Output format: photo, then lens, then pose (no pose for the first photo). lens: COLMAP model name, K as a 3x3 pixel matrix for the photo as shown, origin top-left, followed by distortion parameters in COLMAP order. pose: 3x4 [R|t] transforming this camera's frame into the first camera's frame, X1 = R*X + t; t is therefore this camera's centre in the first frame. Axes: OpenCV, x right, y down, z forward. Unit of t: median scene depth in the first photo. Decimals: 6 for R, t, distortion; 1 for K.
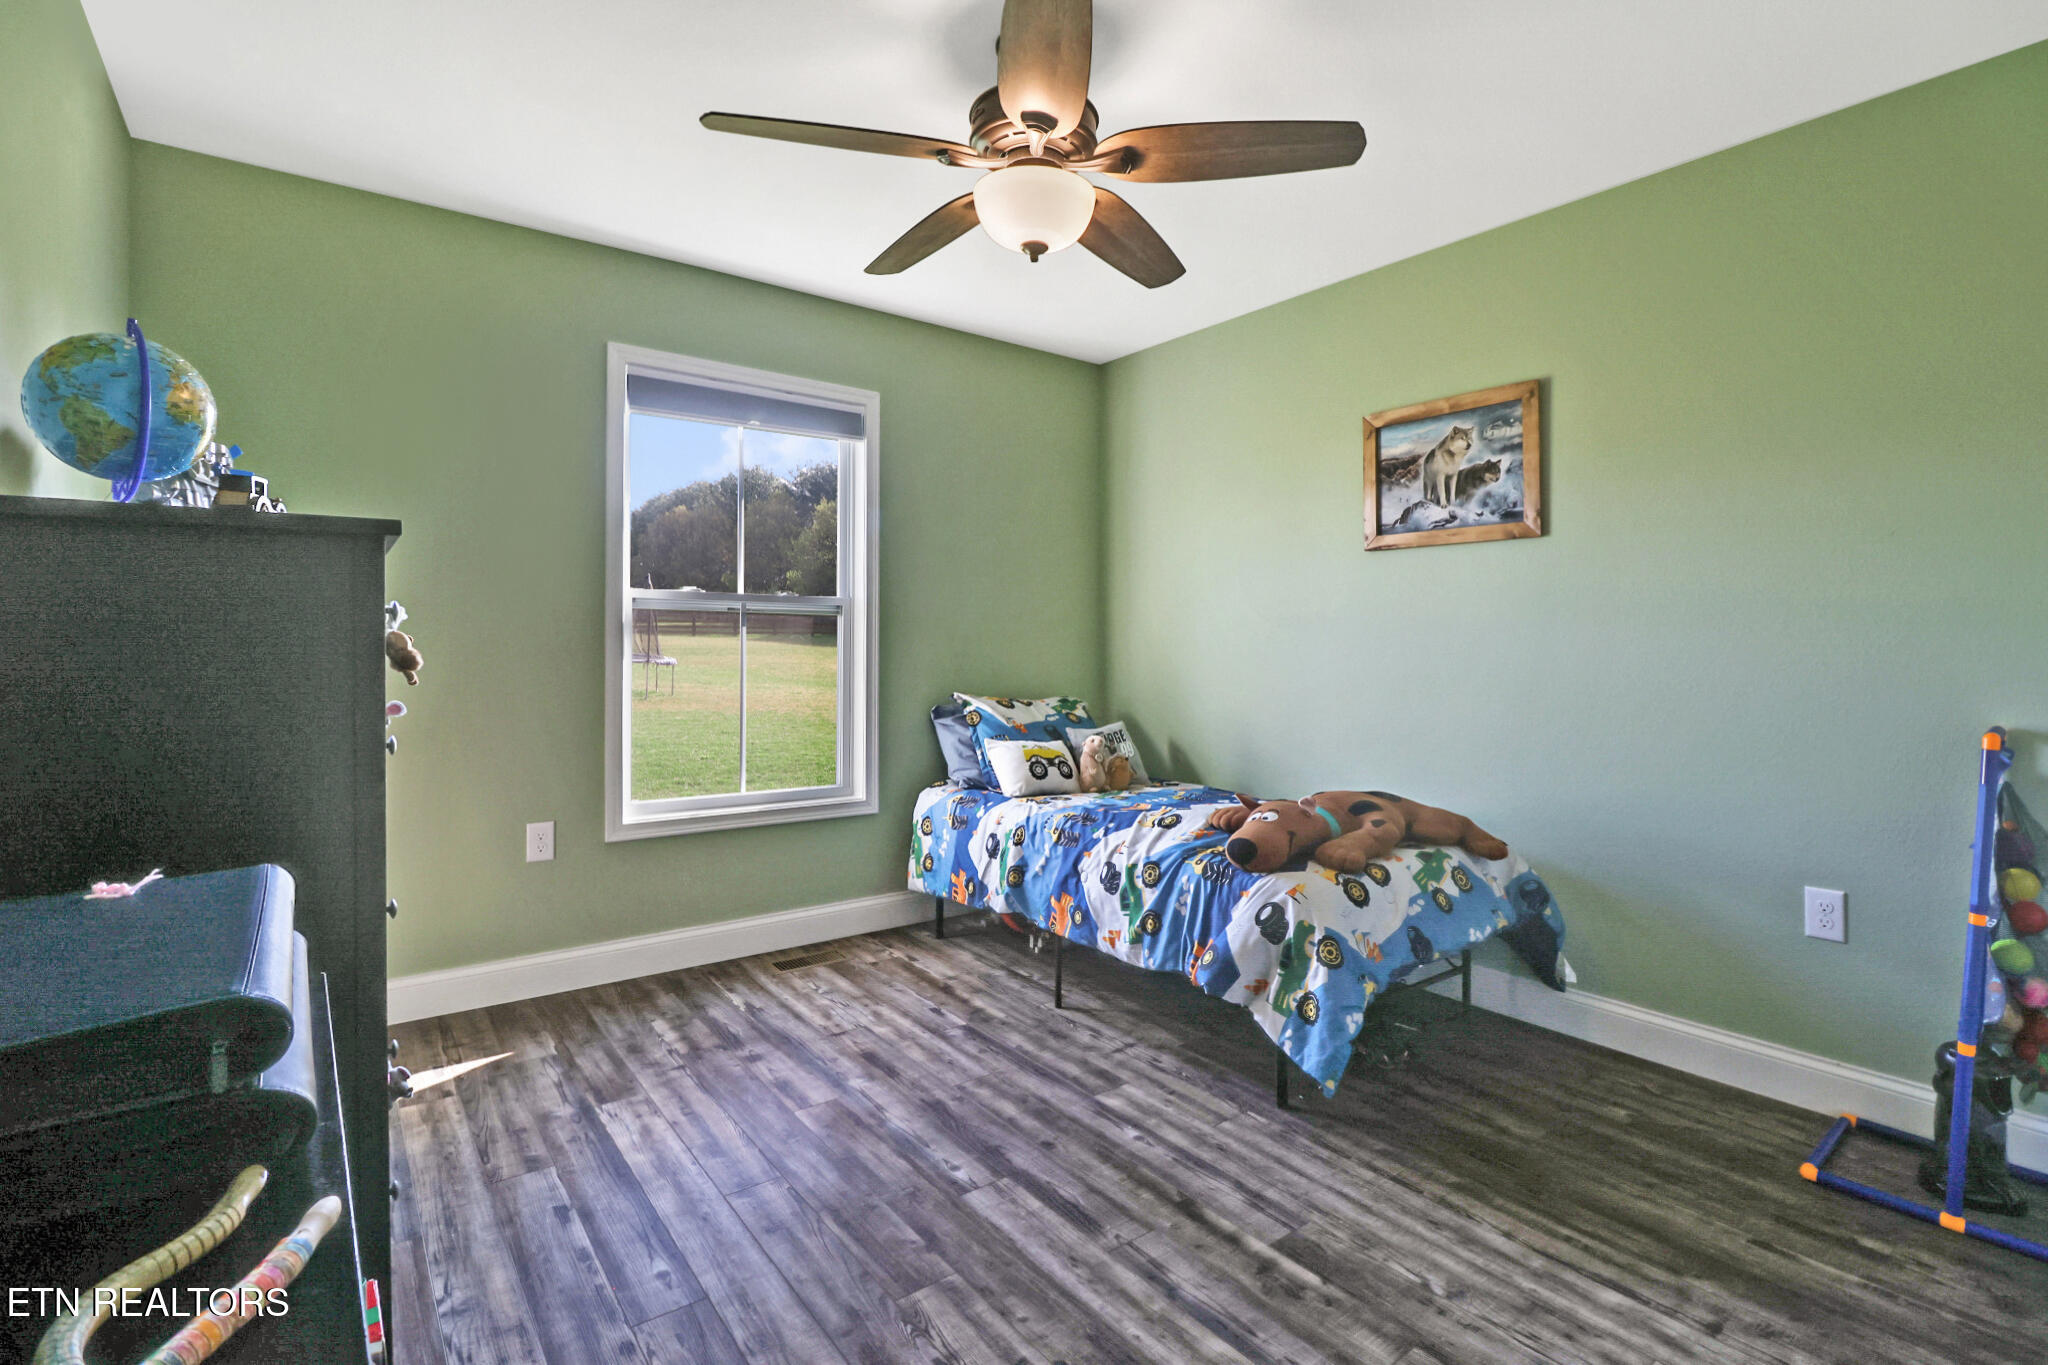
lens RADIAL K [[948.7, 0, 1033.7], [0, 948.7, 654.8], [0, 0, 1]] dist [0.000171, -0.010817]
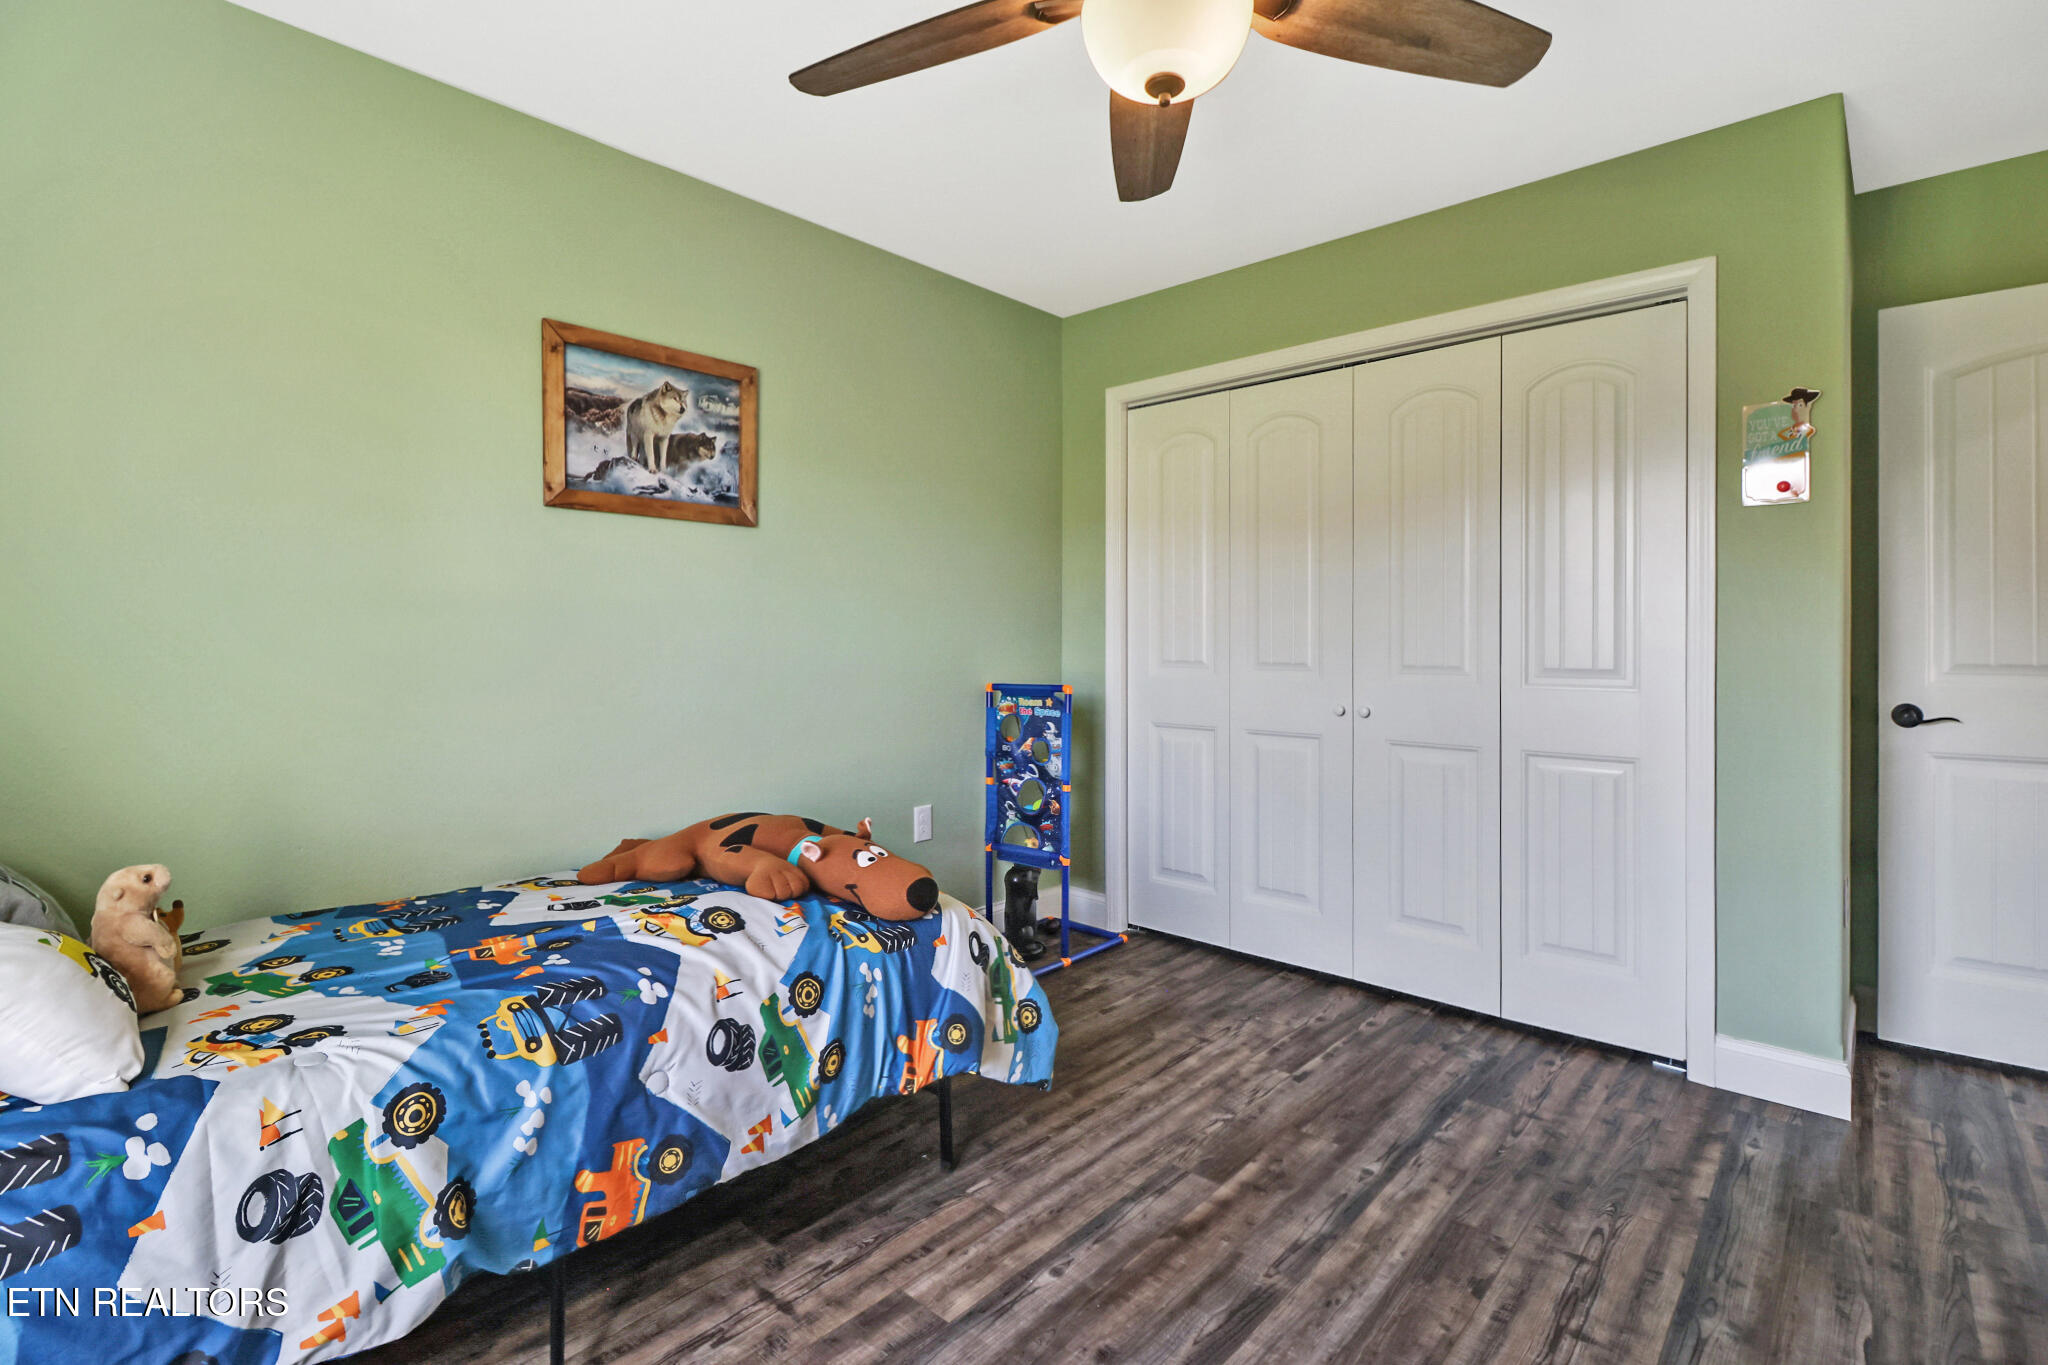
lens RADIAL K [[948.7, 0, 1033.7], [0, 948.7, 654.8], [0, 0, 1]] dist [0.000171, -0.010817]
pose [[-0.184041, -0.019573, 0.982724, -0.511651], [0.009597, 0.999718, 0.021708, -0.010659], [-0.982872, 0.013426, -0.183802, 0.924756]]
